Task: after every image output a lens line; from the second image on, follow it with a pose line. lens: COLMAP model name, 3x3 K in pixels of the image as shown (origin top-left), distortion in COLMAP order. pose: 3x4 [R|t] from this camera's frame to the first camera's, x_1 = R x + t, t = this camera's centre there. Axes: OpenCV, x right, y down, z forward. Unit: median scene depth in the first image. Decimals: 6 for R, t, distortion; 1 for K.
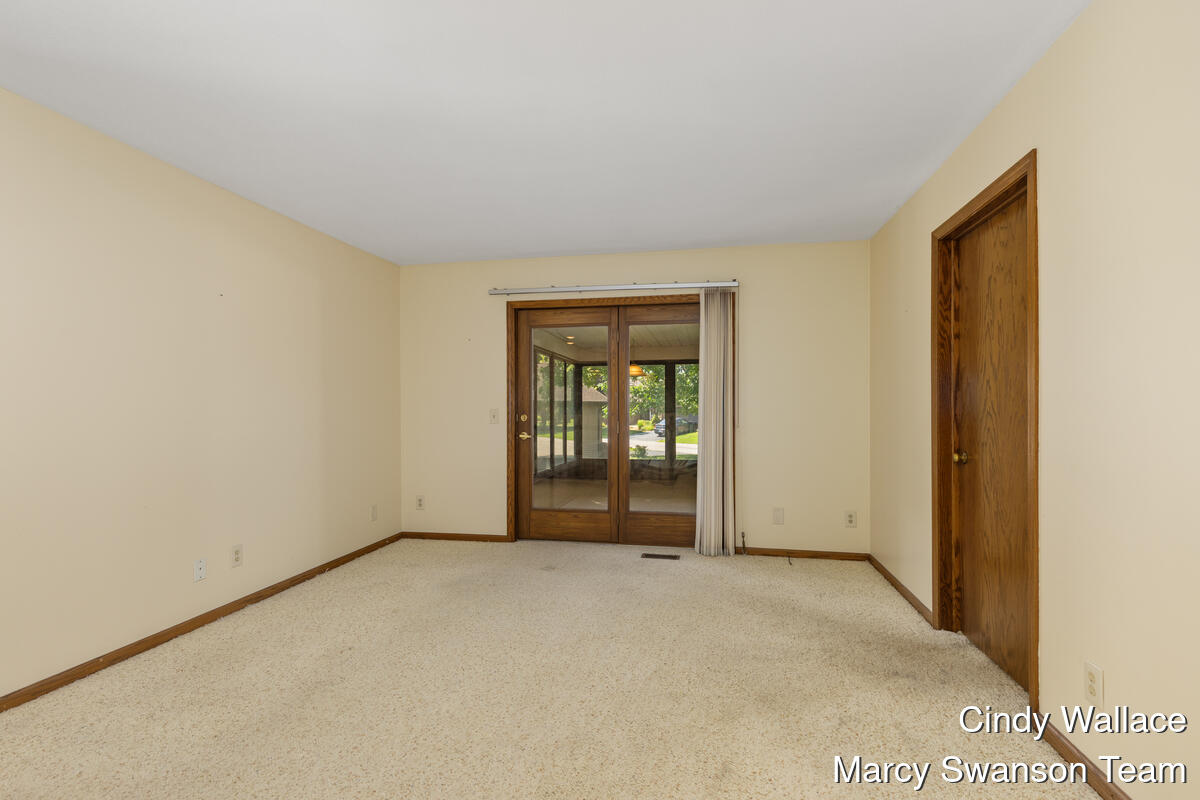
lens RADIAL K [[539.2, 0, 604.8], [0, 539.2, 403.4], [0, 0, 1]] dist [0.001473, 0.000032]
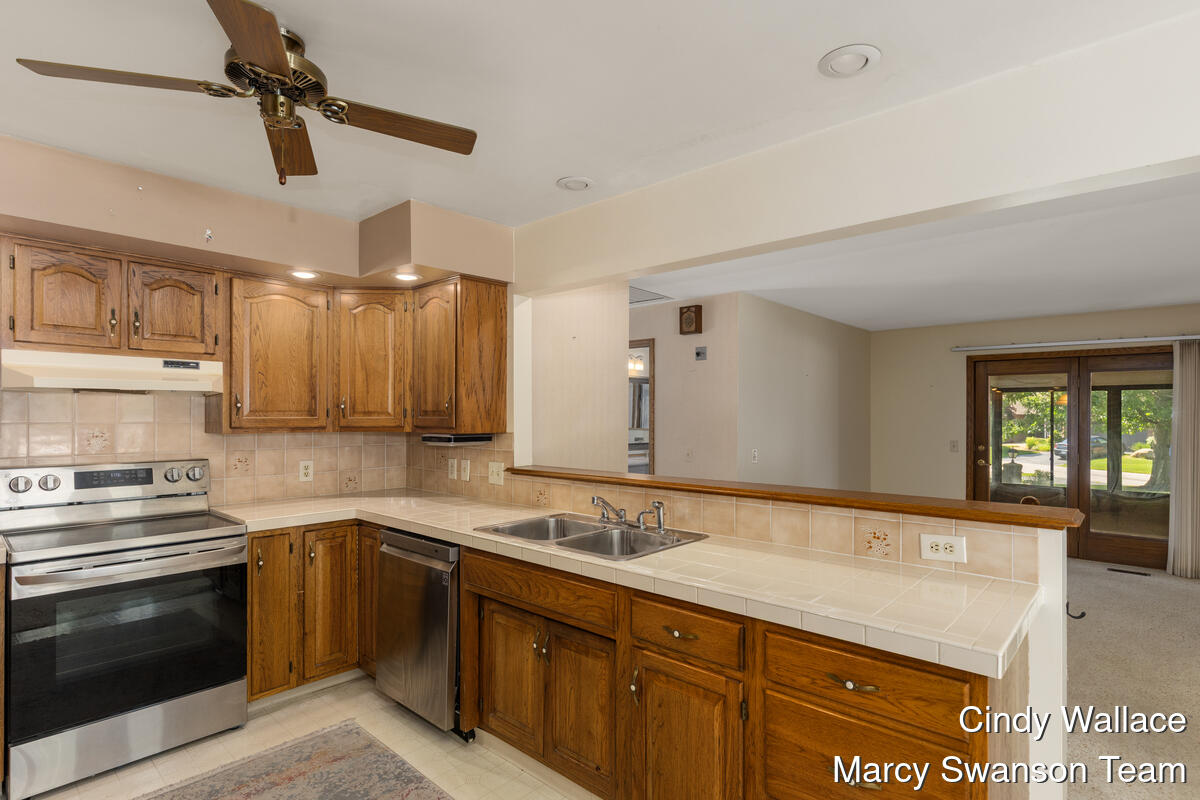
lens RADIAL K [[607.4, 0, 604.1], [0, 607.4, 415.9], [0, 0, 1]] dist [0.001191, 0.000521]
pose [[0.862605, 0.003612, -0.505866, -0.206956], [0.000068, 0.999974, 0.007255, -0.063333], [0.505879, -0.006293, 0.862582, -0.695756]]
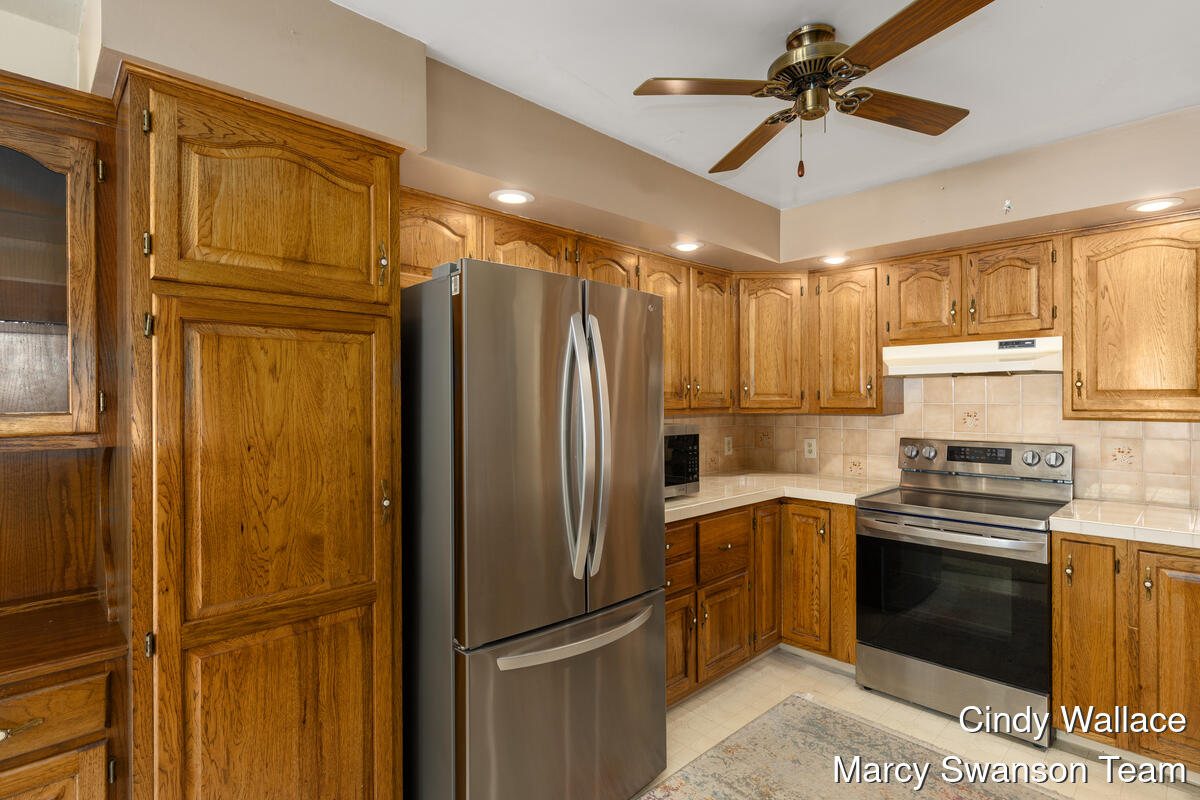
lens RADIAL K [[595.9, 0, 606.4], [0, 595.9, 398.9], [0, 0, 1]] dist [-0.003367, 0.000062]
pose [[-0.564613, 0.004017, -0.825346, -0.175011], [0.010009, 0.999948, -0.001981, -0.059646], [0.825295, -0.009380, -0.564623, -0.362502]]
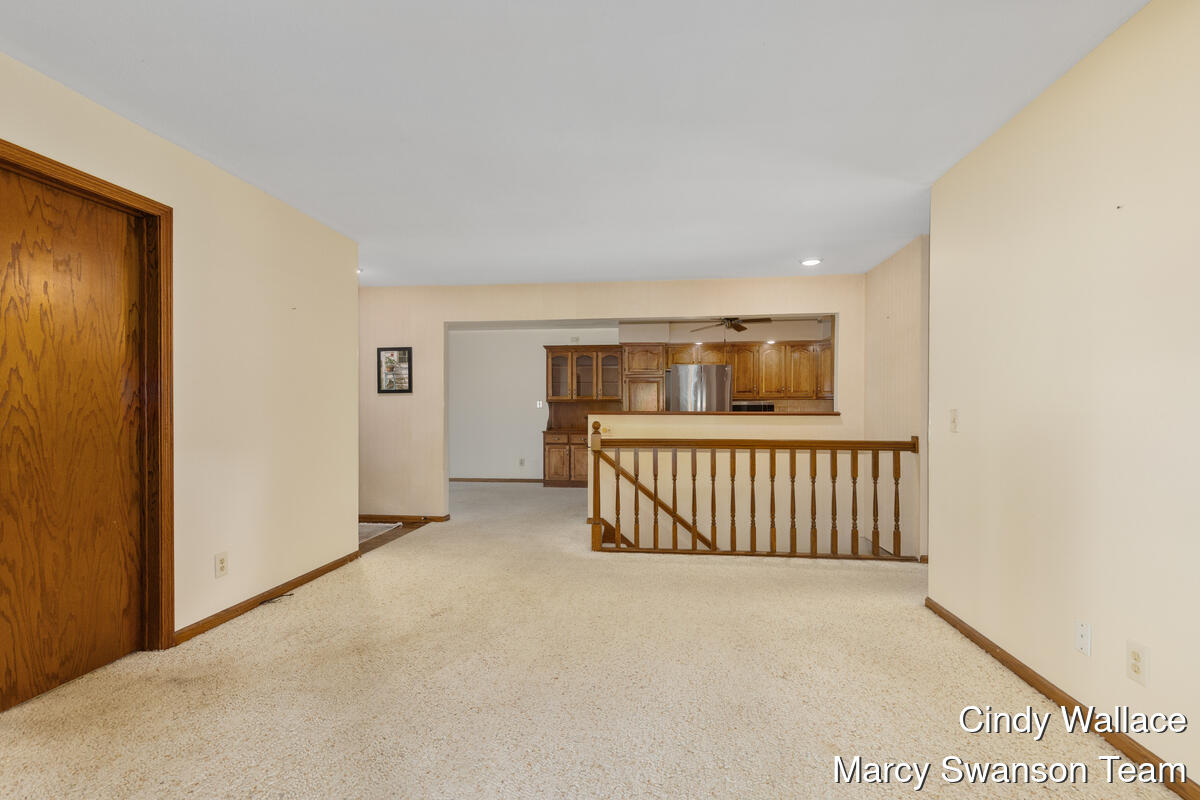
lens RADIAL K [[554.9, 0, 613.8], [0, 554.9, 405.8], [0, 0, 1]] dist [-0.000778, 0.000040]
pose [[-0.994203, -0.001134, -0.107512, -0.058678], [0.000878, 0.999825, -0.018668, 0.016359], [0.107515, -0.018654, -0.994028, 1.095543]]
